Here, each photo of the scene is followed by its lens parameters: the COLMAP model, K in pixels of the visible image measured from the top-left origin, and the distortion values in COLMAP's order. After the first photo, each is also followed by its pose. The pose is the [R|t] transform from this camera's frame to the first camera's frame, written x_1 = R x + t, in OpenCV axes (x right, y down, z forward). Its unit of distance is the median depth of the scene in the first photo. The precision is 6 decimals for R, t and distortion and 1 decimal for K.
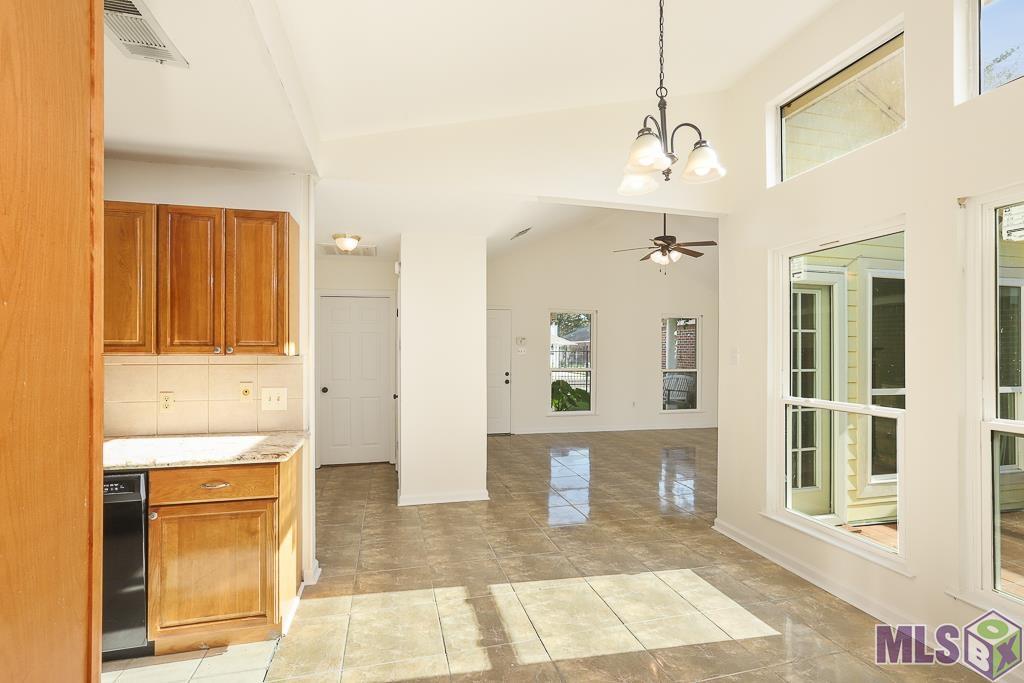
lens RADIAL K [[467.0, 0, 510.4], [0, 467.0, 344.3], [0, 0, 1]] dist [-0.051746, 0.027256]
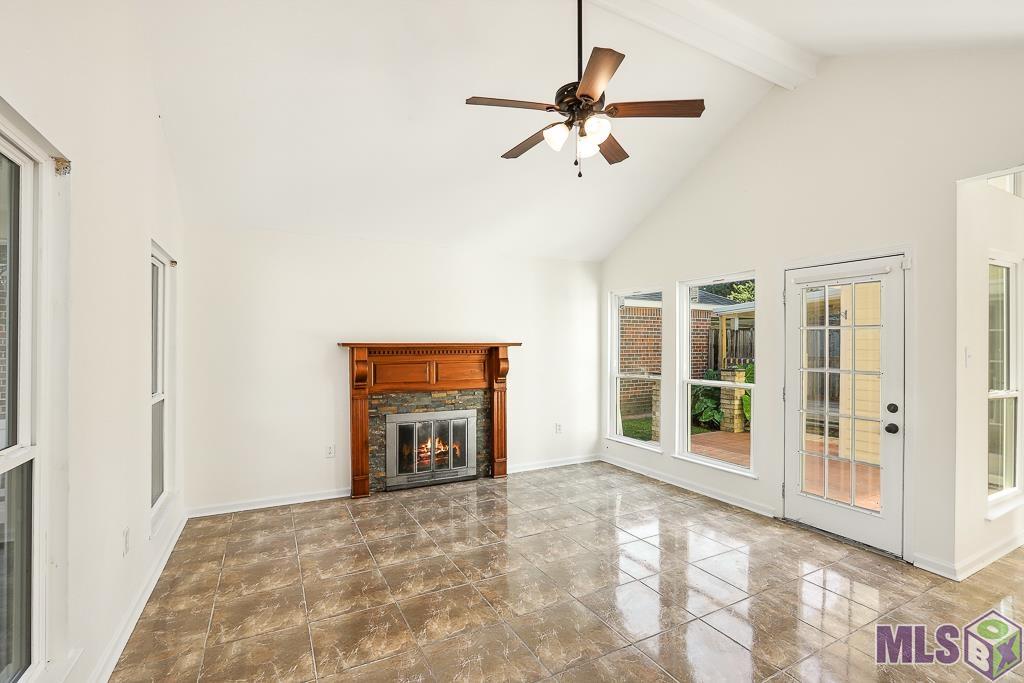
lens RADIAL K [[467.0, 0, 510.4], [0, 467.0, 344.3], [0, 0, 1]] dist [-0.051746, 0.027256]
pose [[-0.229610, -0.003106, 0.973278, -0.057125], [-0.015932, 0.999873, -0.000568, 0.007115], [-0.973152, -0.015636, -0.229630, 0.856467]]
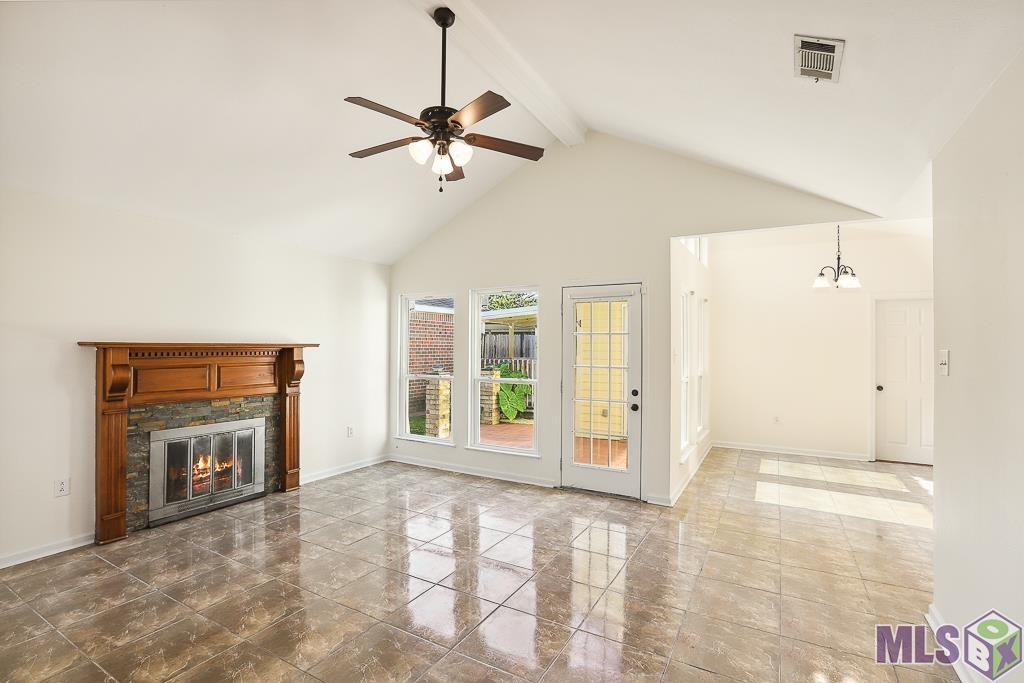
lens RADIAL K [[469.3, 0, 512.1], [0, 469.3, 337.6], [0, 0, 1]] dist [-0.049992, 0.018492]
pose [[-0.715200, 0.005597, 0.698898, -0.039030], [-0.020249, 0.999382, -0.028725, 0.008685], [-0.698627, -0.034697, -0.714644, 0.948197]]
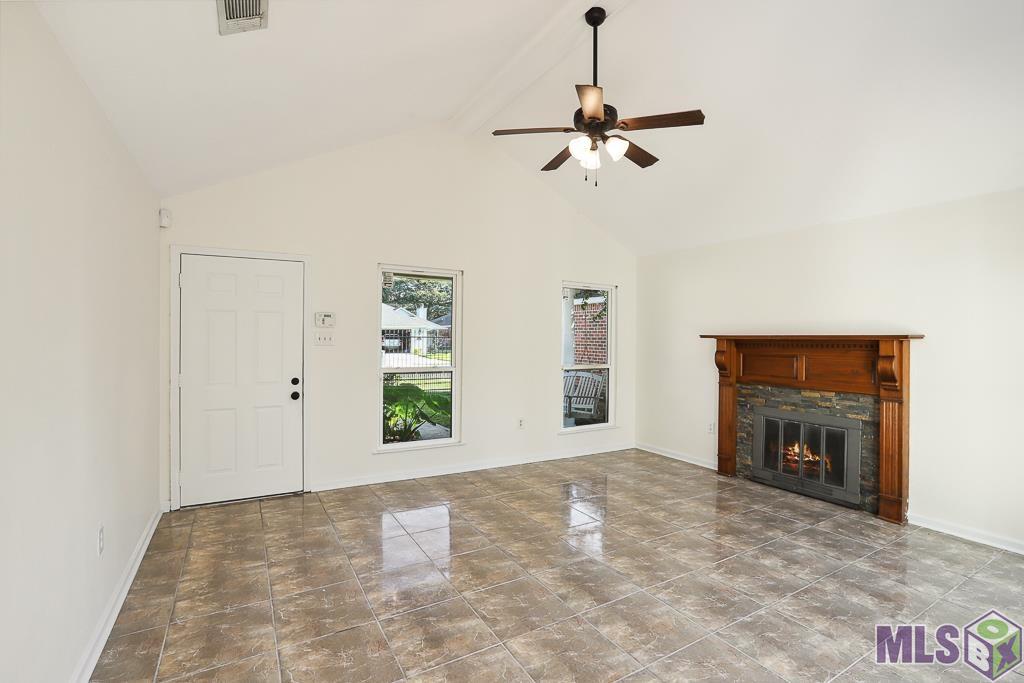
lens RADIAL K [[469.3, 0, 512.1], [0, 469.3, 337.6], [0, 0, 1]] dist [-0.049992, 0.018492]
pose [[0.962419, 0.001406, 0.271565, 0.082901], [-0.006447, 0.999823, 0.017672, 0.002769], [-0.271492, -0.018758, 0.962258, 0.402240]]
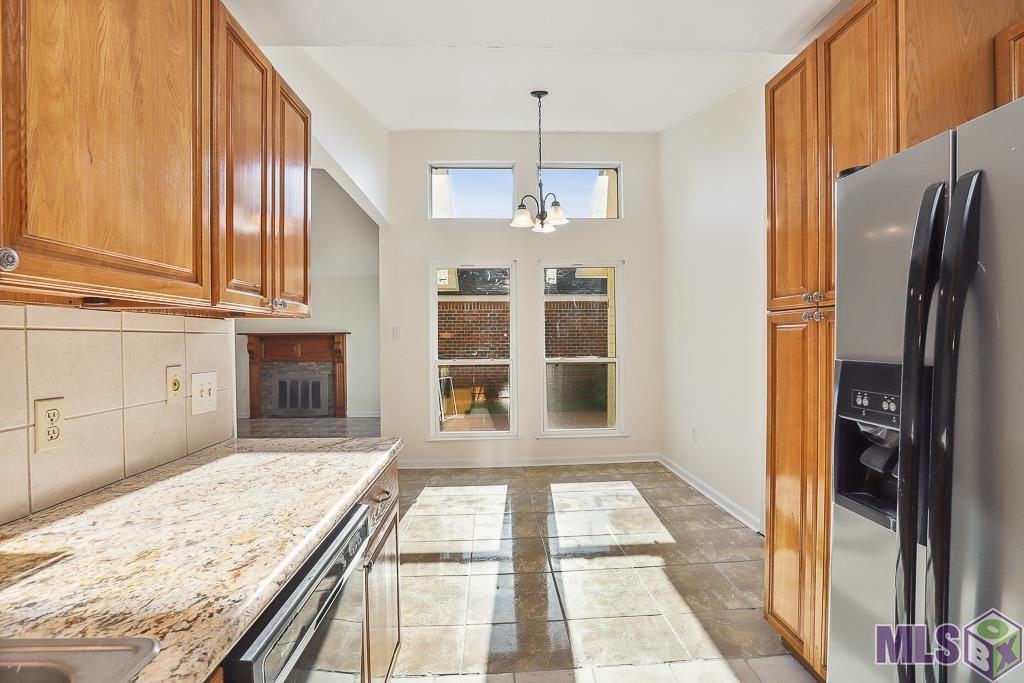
lens RADIAL K [[469.3, 0, 512.1], [0, 469.3, 337.6], [0, 0, 1]] dist [-0.049992, 0.018492]
pose [[0.200706, 0.002574, 0.979648, -0.335614], [-0.004534, 0.999988, -0.001698, 0.016844], [-0.979641, -0.004101, 0.200715, 0.172997]]
